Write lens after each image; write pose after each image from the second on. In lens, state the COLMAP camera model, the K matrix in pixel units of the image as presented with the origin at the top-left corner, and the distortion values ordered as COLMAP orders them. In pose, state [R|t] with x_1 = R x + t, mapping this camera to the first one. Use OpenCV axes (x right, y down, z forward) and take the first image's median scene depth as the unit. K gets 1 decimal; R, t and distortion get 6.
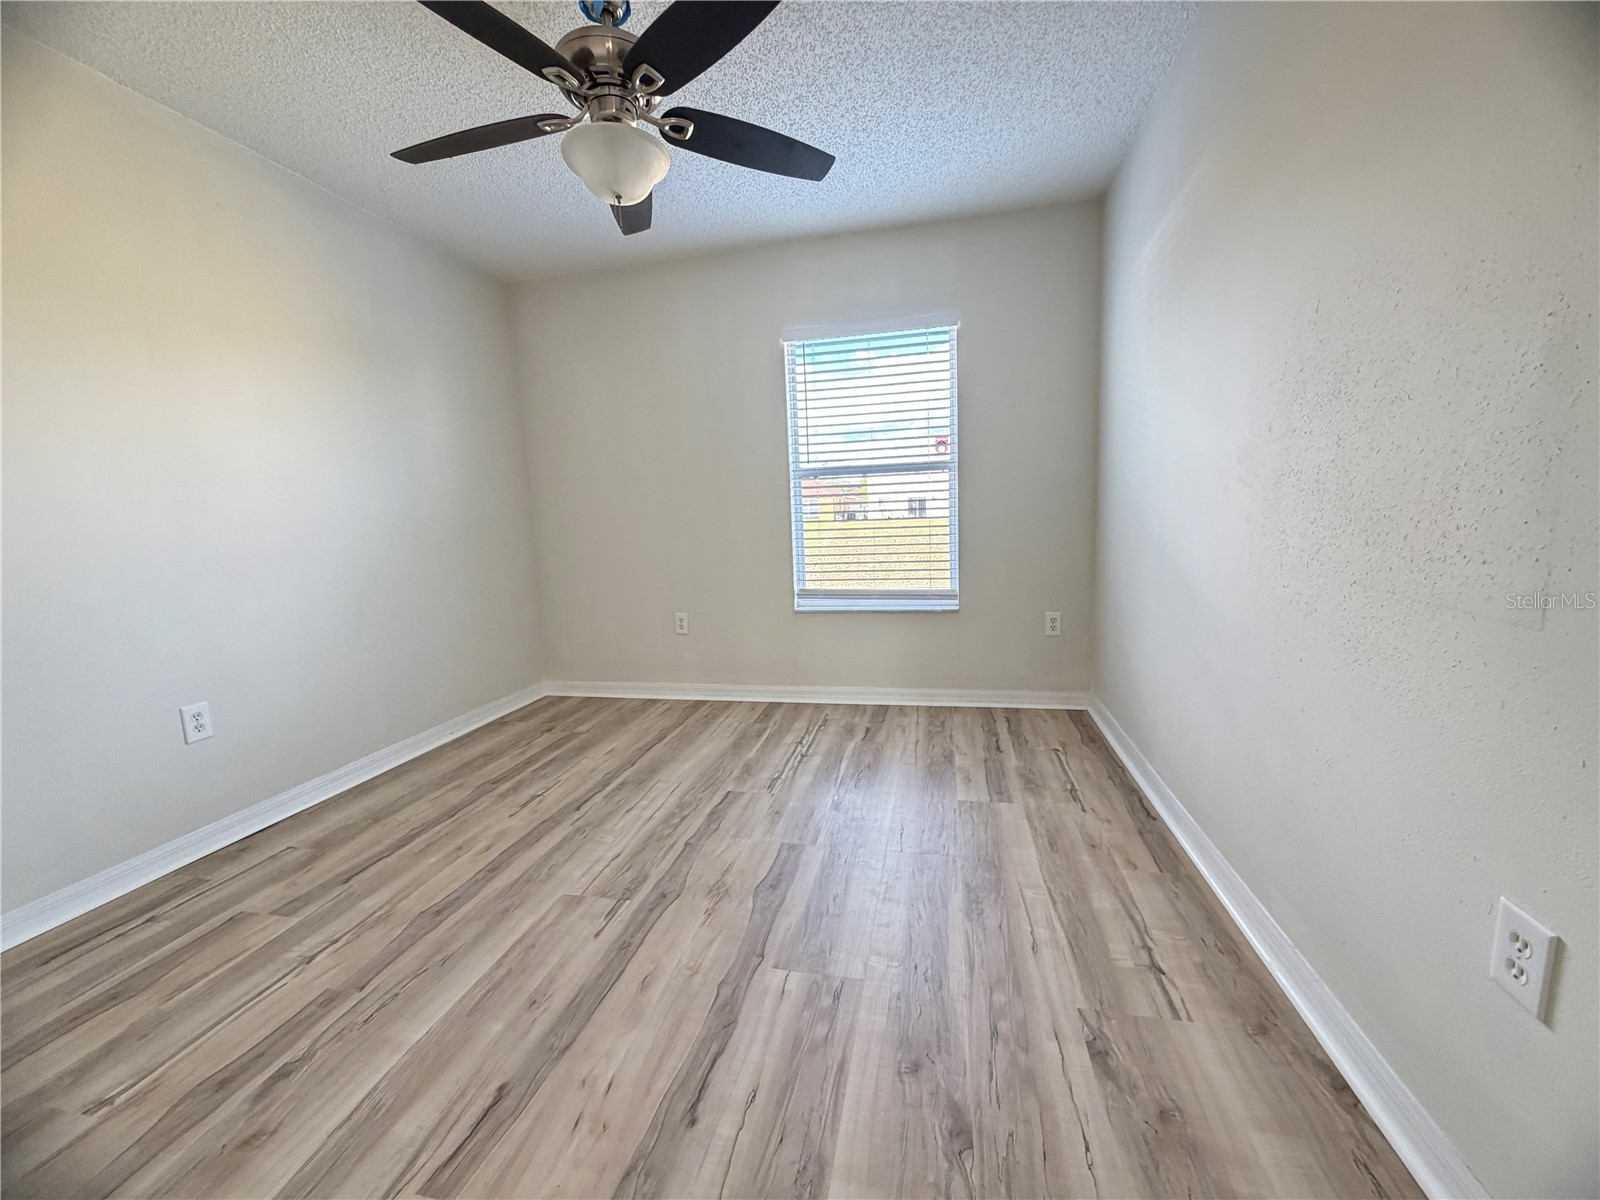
lens RADIAL K [[639.9, 0, 797.1], [0, 639.9, 597.5], [0, 0, 1]] dist [-0.000024, -0.000189]
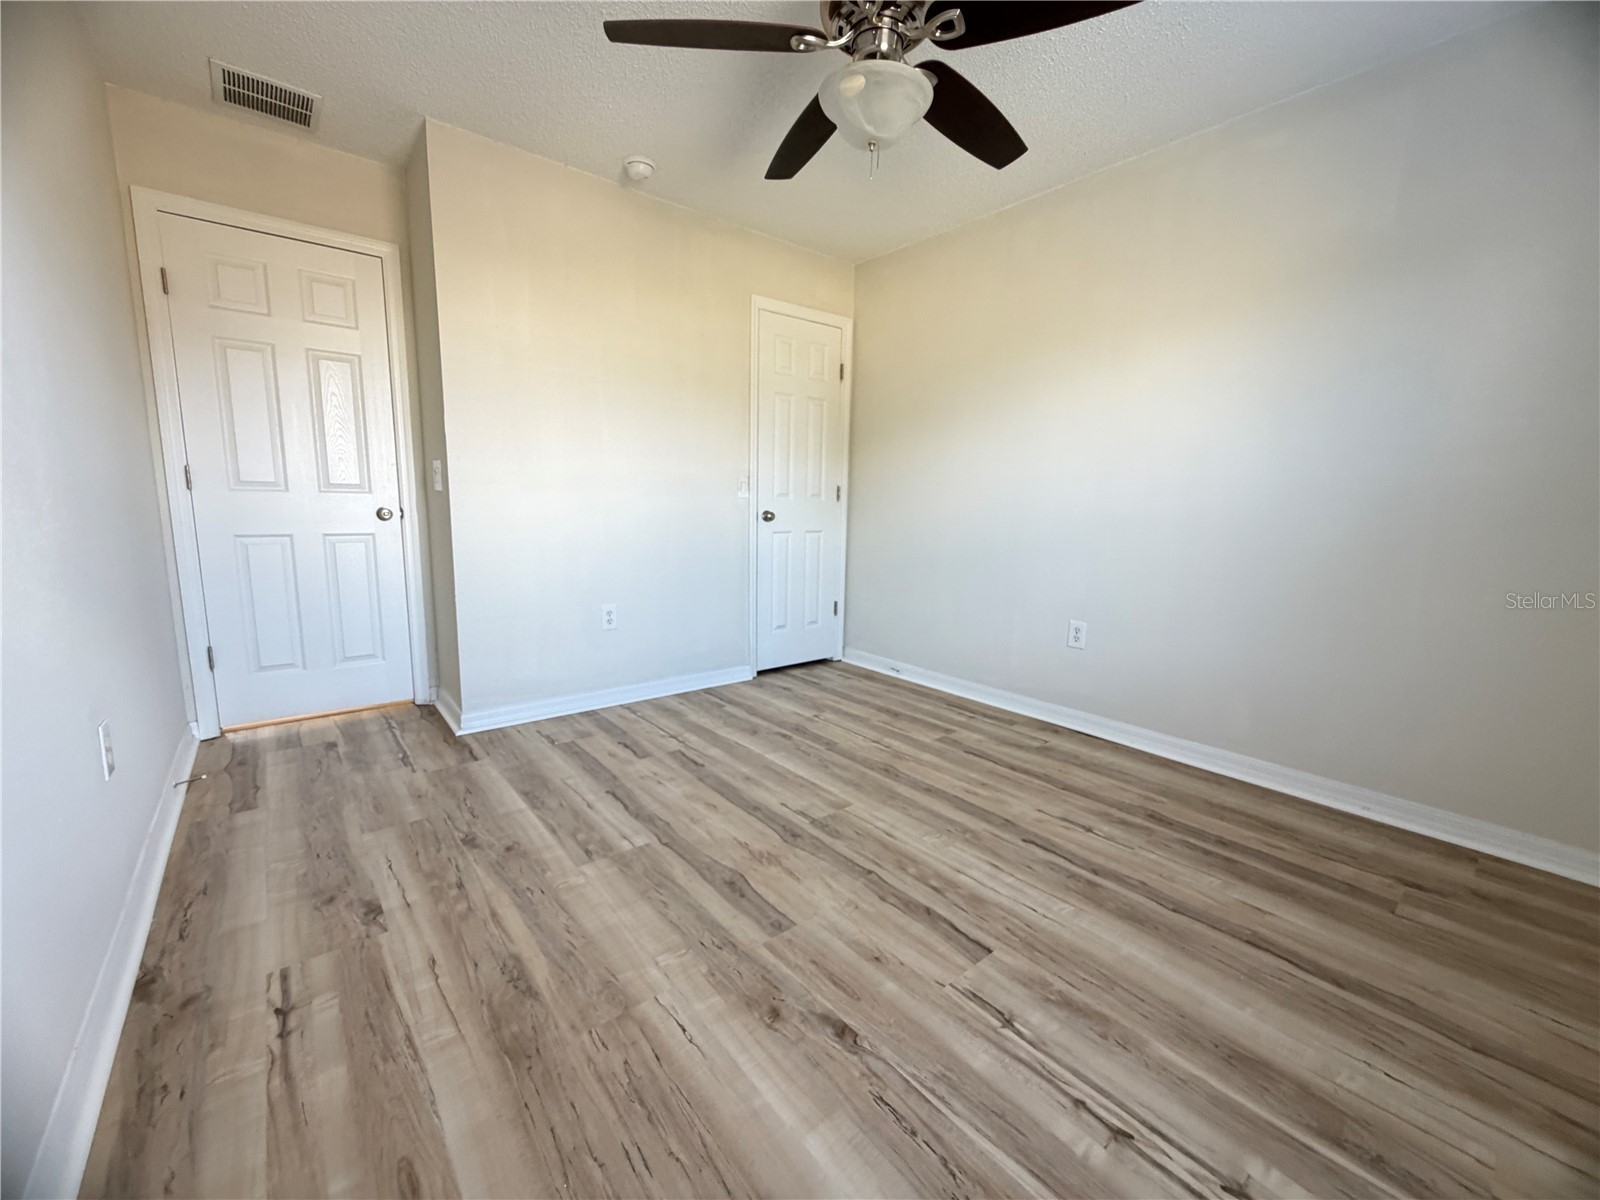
lens RADIAL K [[639.9, 0, 797.1], [0, 639.9, 597.5], [0, 0, 1]] dist [-0.000024, -0.000189]
pose [[-0.616343, 0.144599, -0.774088, 0.579580], [-0.098893, 0.961002, 0.258254, -0.210367], [0.781243, 0.235725, -0.578007, 1.539749]]
